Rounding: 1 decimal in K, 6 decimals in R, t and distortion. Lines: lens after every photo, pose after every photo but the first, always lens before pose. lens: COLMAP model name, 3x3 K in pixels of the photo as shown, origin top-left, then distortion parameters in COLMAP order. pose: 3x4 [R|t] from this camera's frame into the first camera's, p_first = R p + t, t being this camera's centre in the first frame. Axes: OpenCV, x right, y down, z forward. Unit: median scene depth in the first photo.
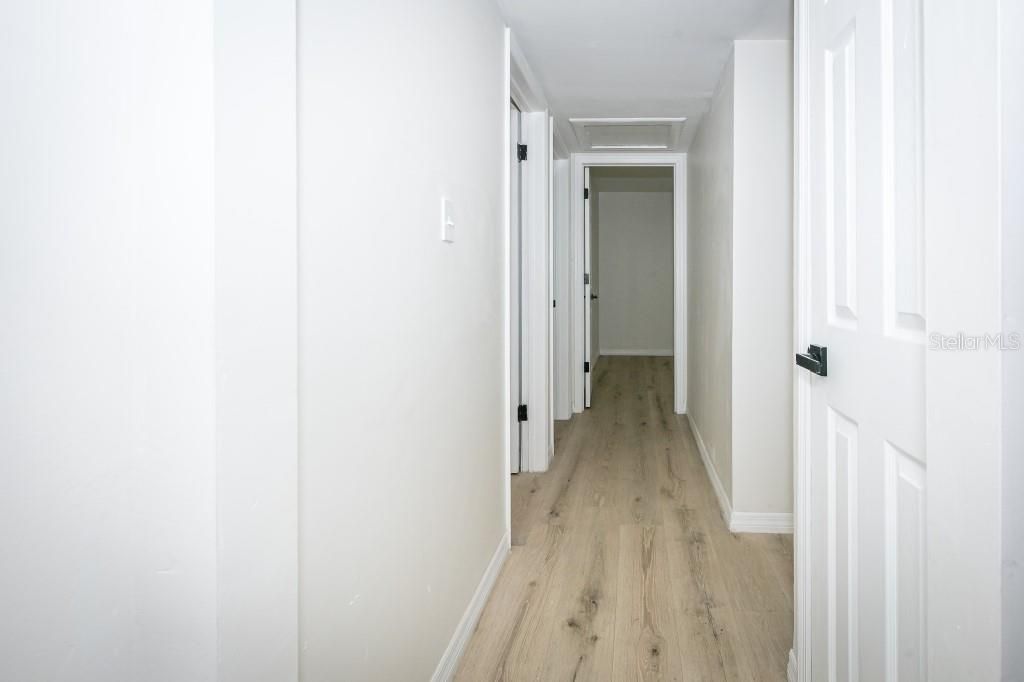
lens RADIAL K [[475.5, 0, 506.0], [0, 475.5, 334.0], [0, 0, 1]] dist [0.001900, 0.000460]
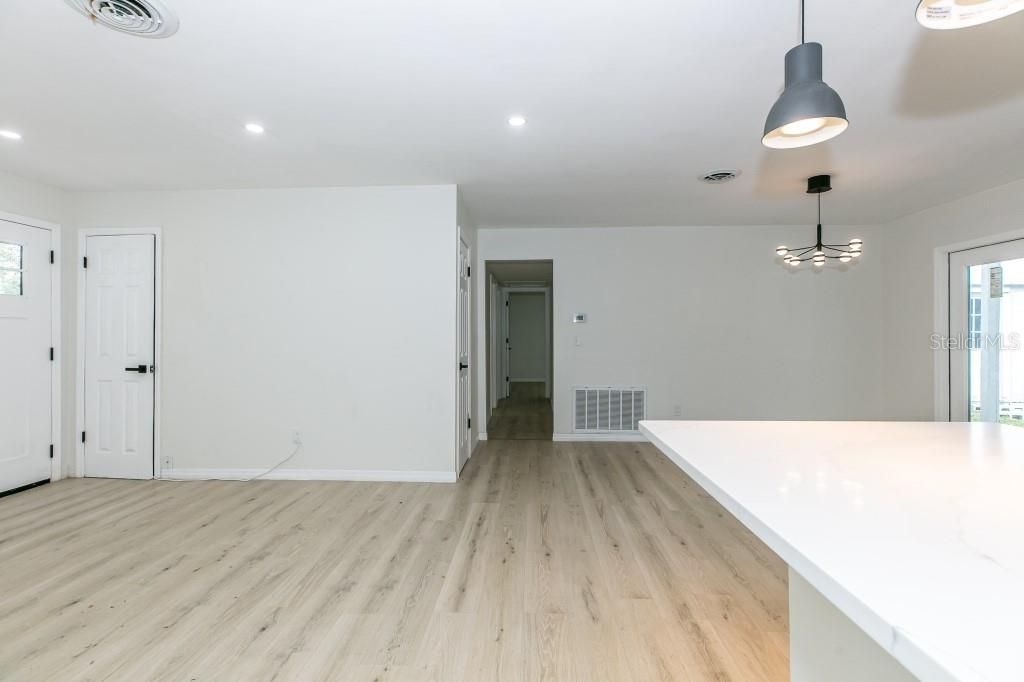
lens RADIAL K [[475.5, 0, 506.0], [0, 475.5, 334.0], [0, 0, 1]] dist [0.001900, 0.000460]
pose [[0.978416, 0.000396, 0.206645, -0.193812], [0.026137, 0.991730, -0.125652, 0.089215], [-0.204985, 0.128342, 0.970314, -0.748606]]
